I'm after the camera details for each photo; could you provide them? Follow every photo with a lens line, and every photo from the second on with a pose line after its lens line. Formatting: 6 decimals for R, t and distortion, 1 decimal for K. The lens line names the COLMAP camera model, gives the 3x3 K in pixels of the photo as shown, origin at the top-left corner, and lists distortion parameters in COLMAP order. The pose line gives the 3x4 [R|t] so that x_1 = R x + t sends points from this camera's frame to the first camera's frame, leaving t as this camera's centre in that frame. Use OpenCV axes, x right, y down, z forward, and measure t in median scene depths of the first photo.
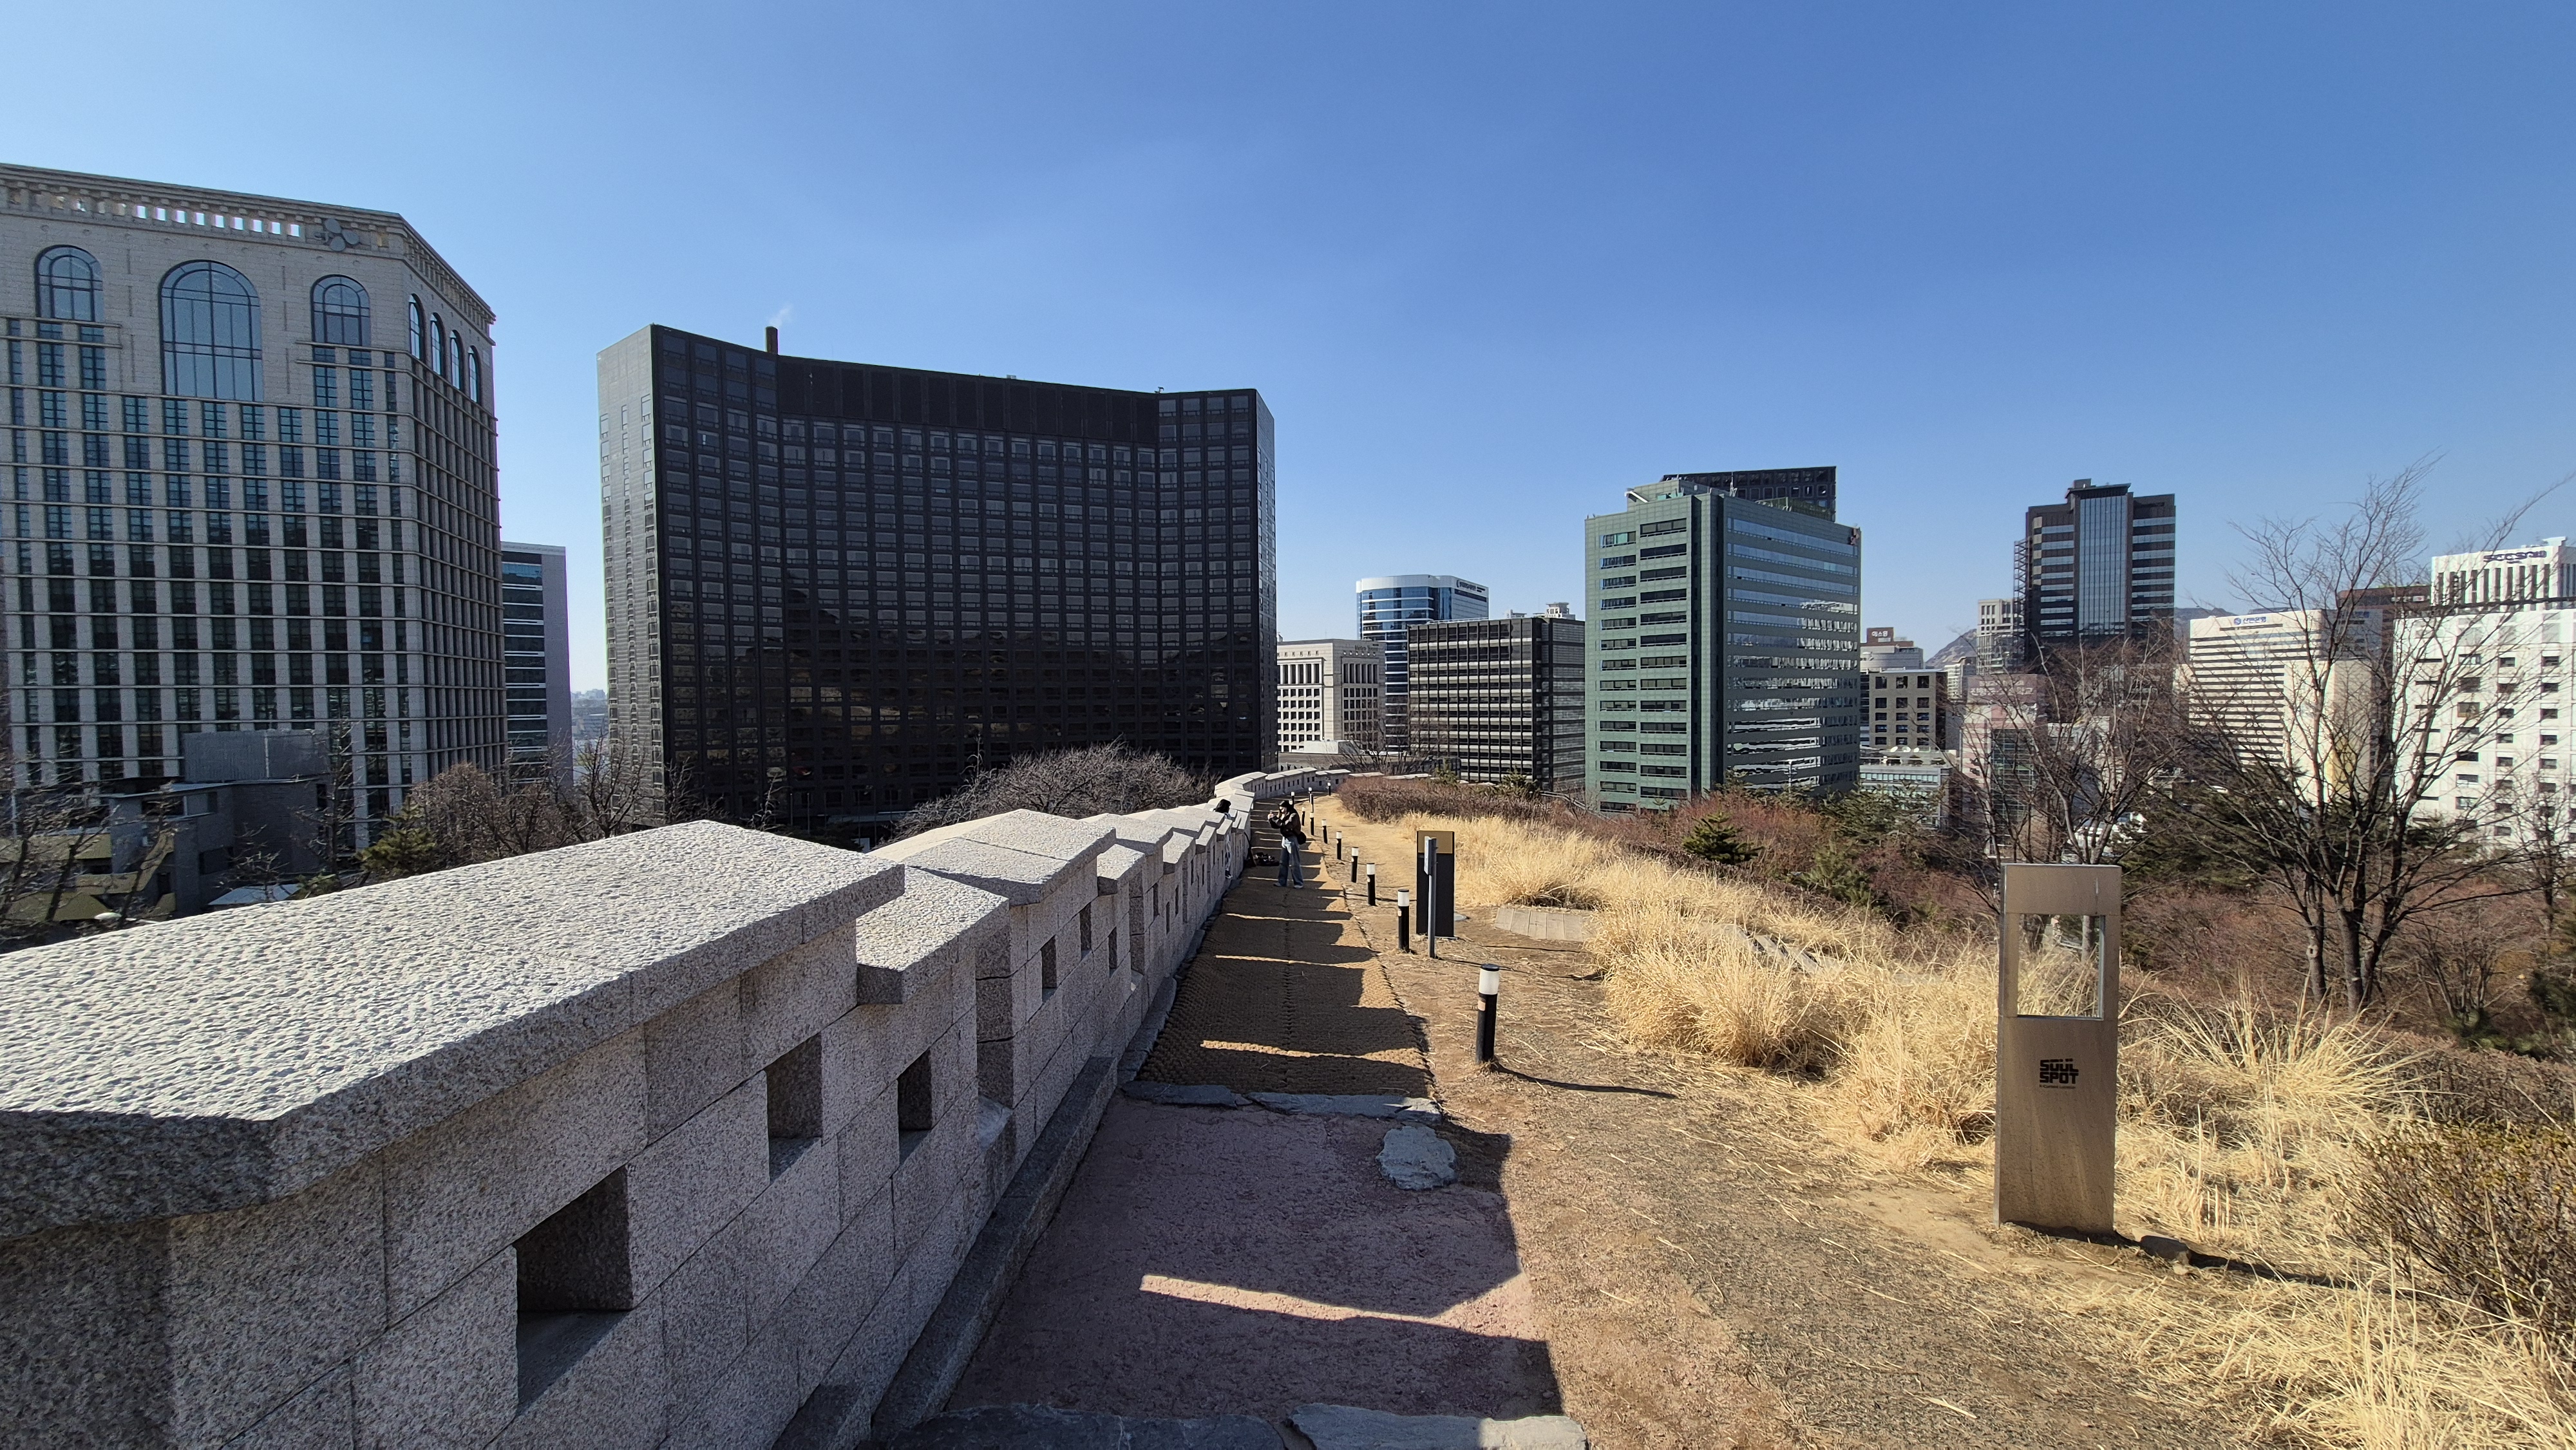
lens RADIAL K [[1032.0, 0, 1289.9], [0, 1032.0, 732.4], [0, 0, 1]] dist [-0.001978, 0.001488]
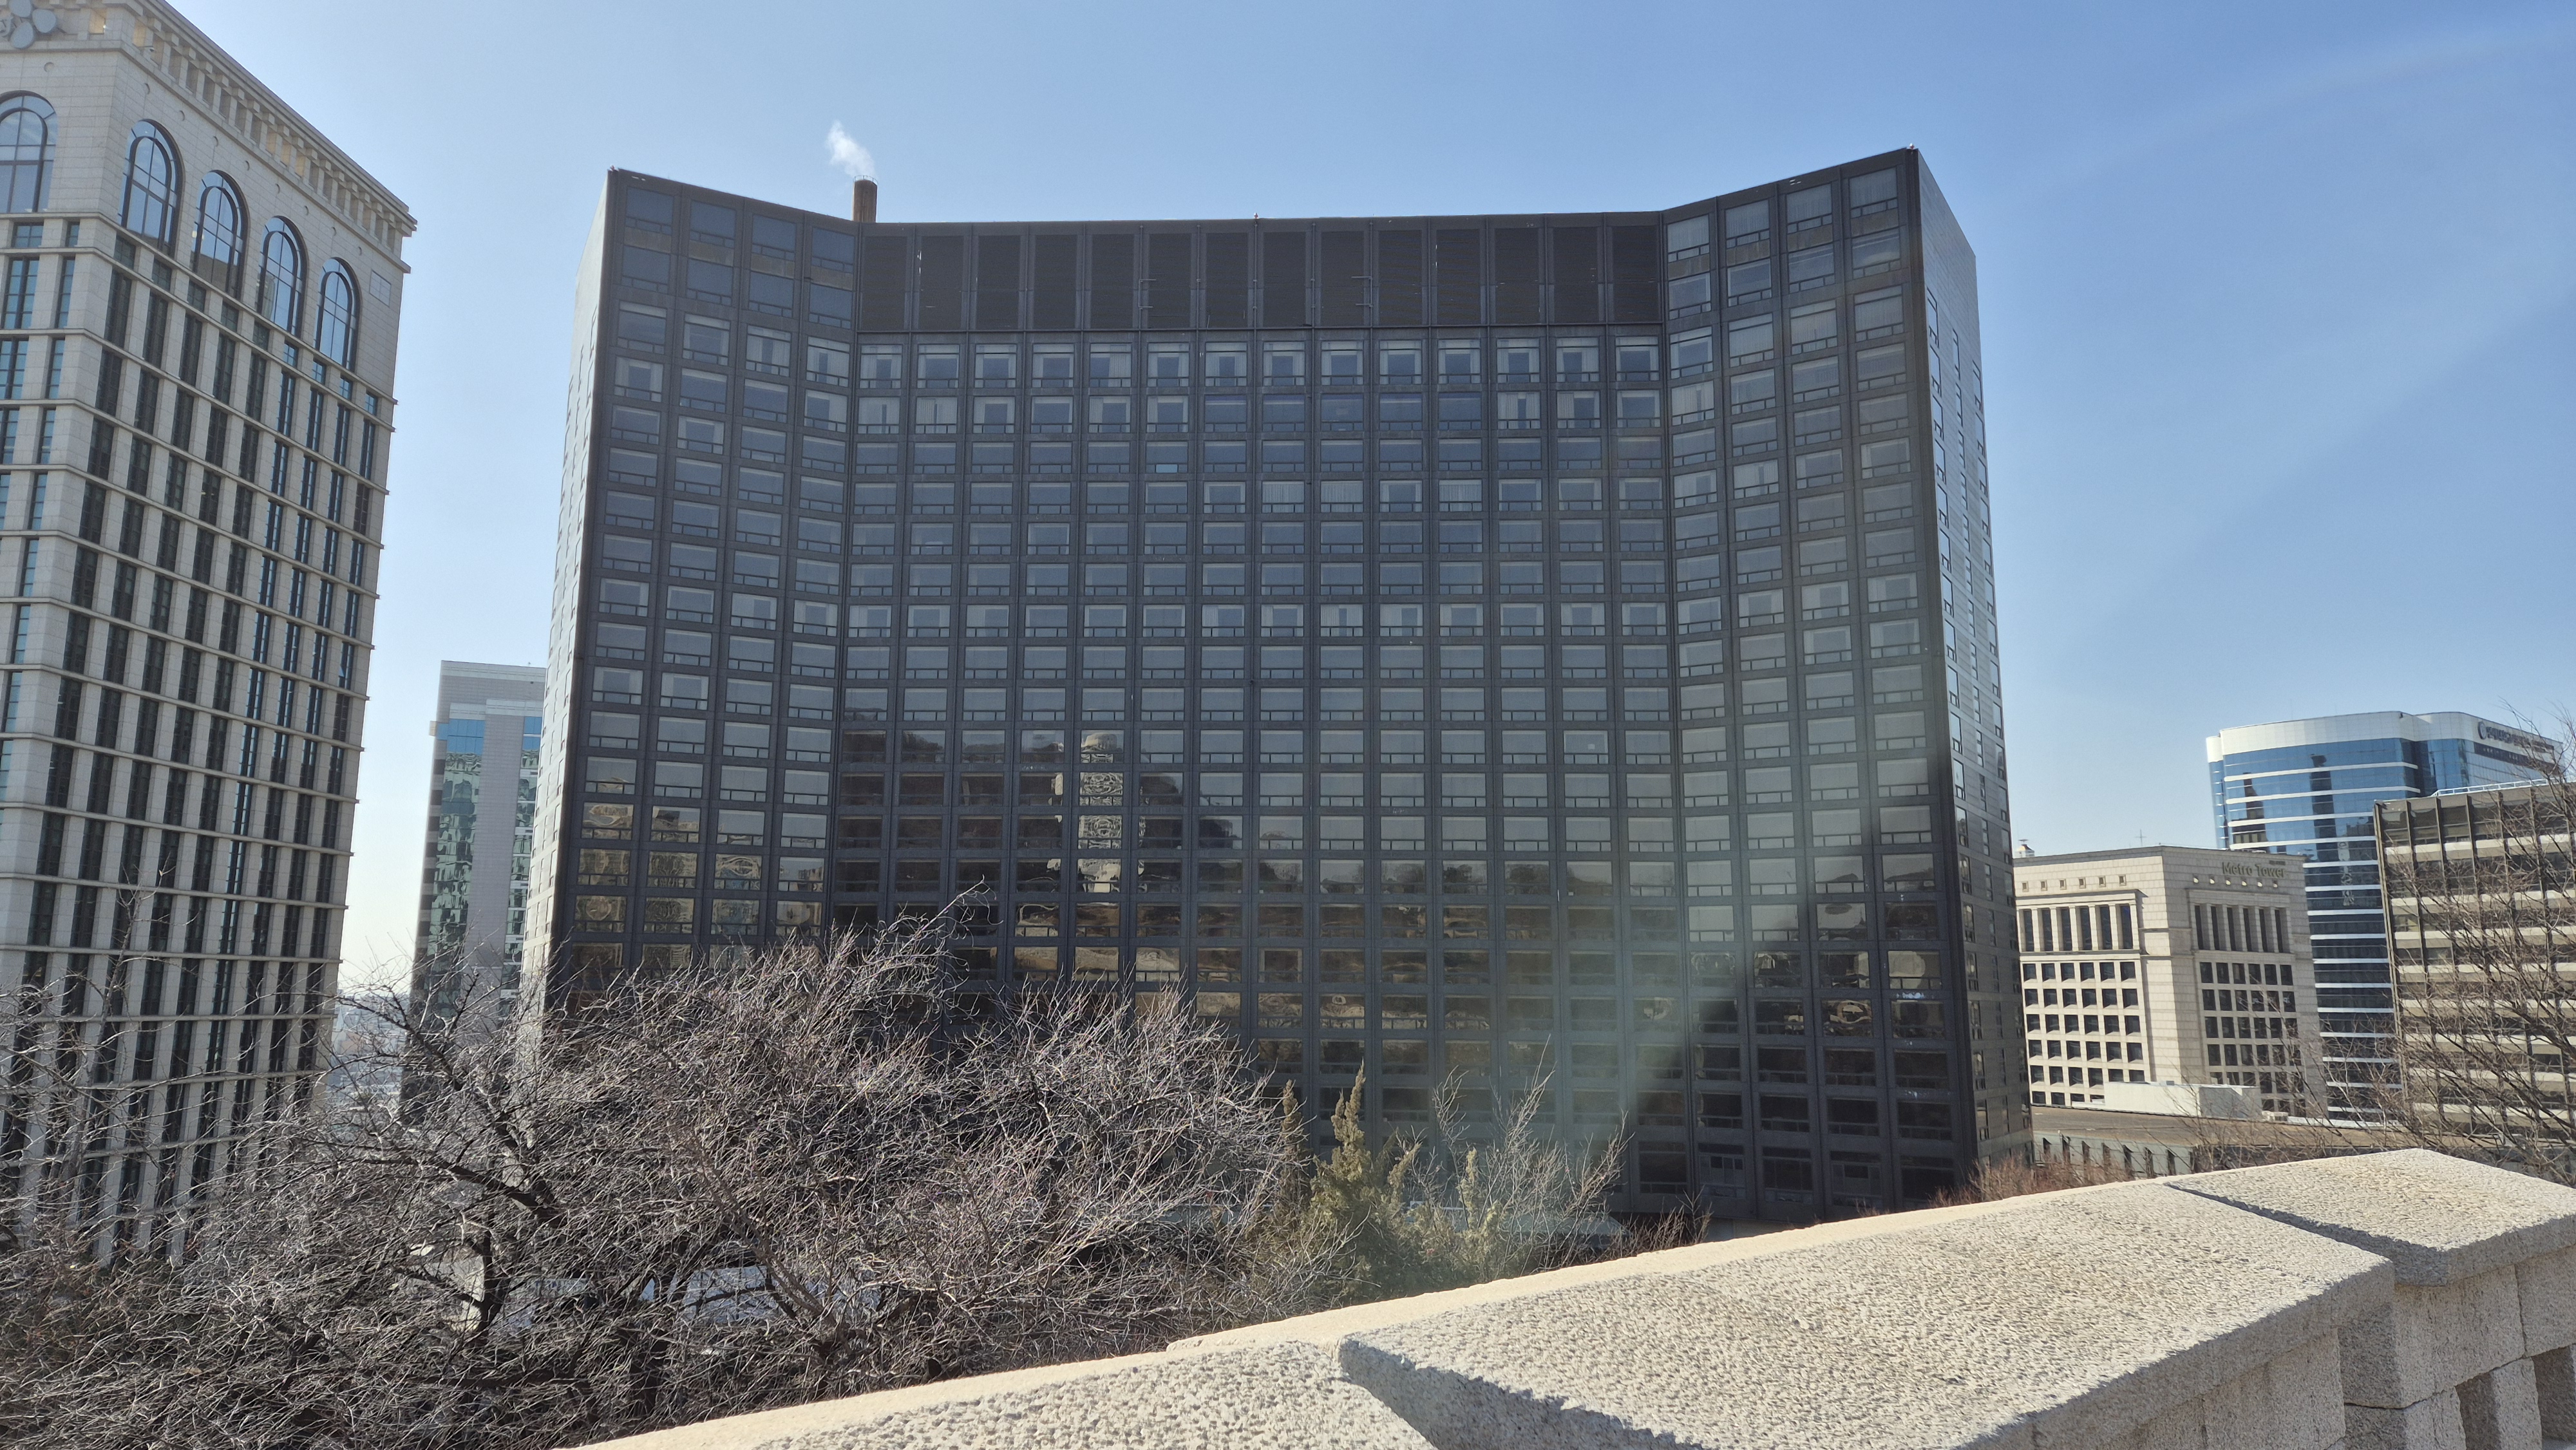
lens RADIAL K [[1679.8, 0, 1273.7], [0, 1679.8, 720.1], [0, 0, 1]] dist [0.072680, -0.044768]
pose [[0.909744, -0.053087, -0.411761, 0.000684], [-0.029899, 0.980838, -0.192516, 0.013603], [0.414091, 0.187451, 0.890725, 0.383996]]
